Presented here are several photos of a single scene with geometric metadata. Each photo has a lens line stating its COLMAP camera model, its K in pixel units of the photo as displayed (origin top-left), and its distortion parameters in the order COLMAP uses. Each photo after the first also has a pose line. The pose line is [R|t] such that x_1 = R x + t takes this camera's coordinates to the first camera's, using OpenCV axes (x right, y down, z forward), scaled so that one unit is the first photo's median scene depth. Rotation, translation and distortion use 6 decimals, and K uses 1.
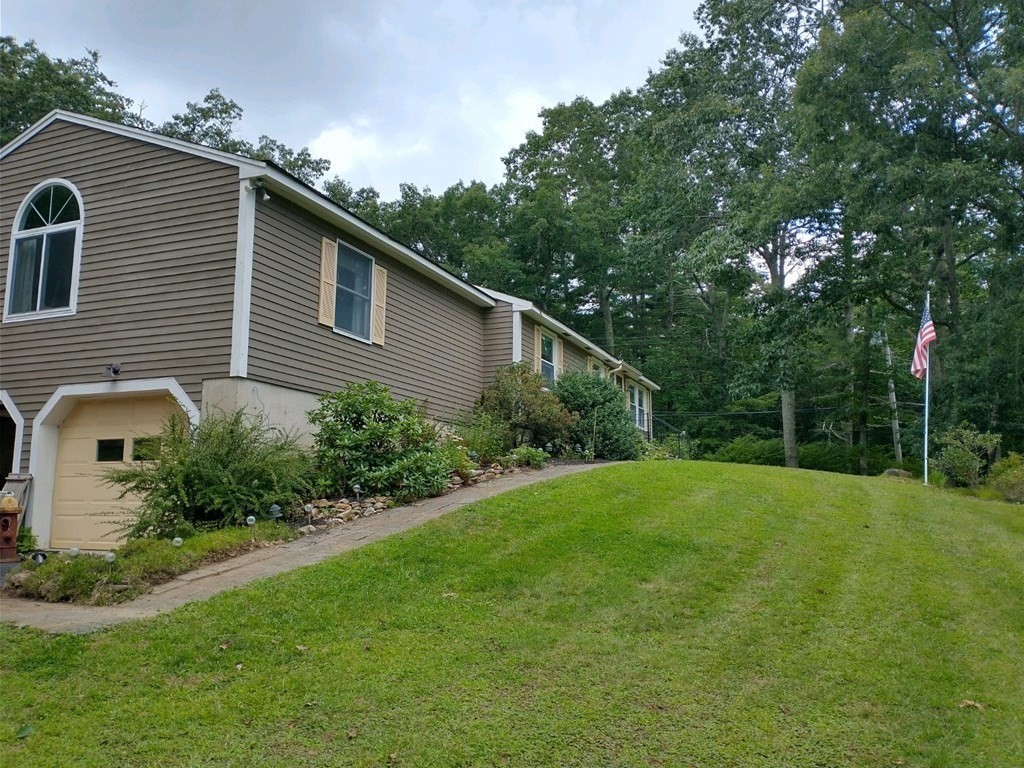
lens RADIAL K [[823.1, 0, 512.0], [0, 823.1, 384.0], [0, 0, 1]] dist [0.067153, -0.146497]
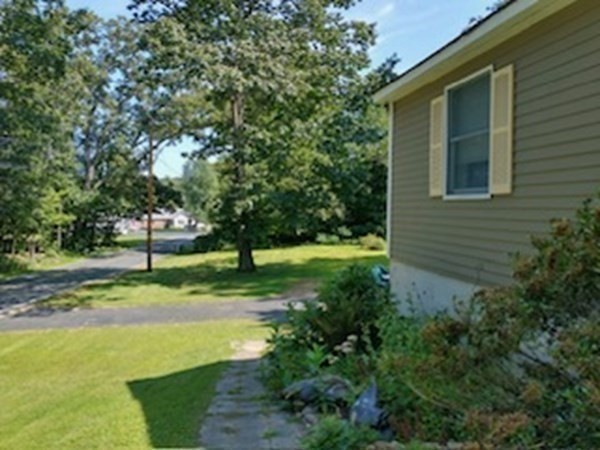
lens RADIAL K [[482.3, 0, 300.0], [0, 482.3, 225.0], [0, 0, 1]] dist [0.067153, -0.146497]
pose [[-0.835512, 0.012426, -0.549332, 0.178388], [0.076039, 0.992740, -0.093195, -0.000313], [0.544186, -0.119636, -0.830391, 1.224293]]
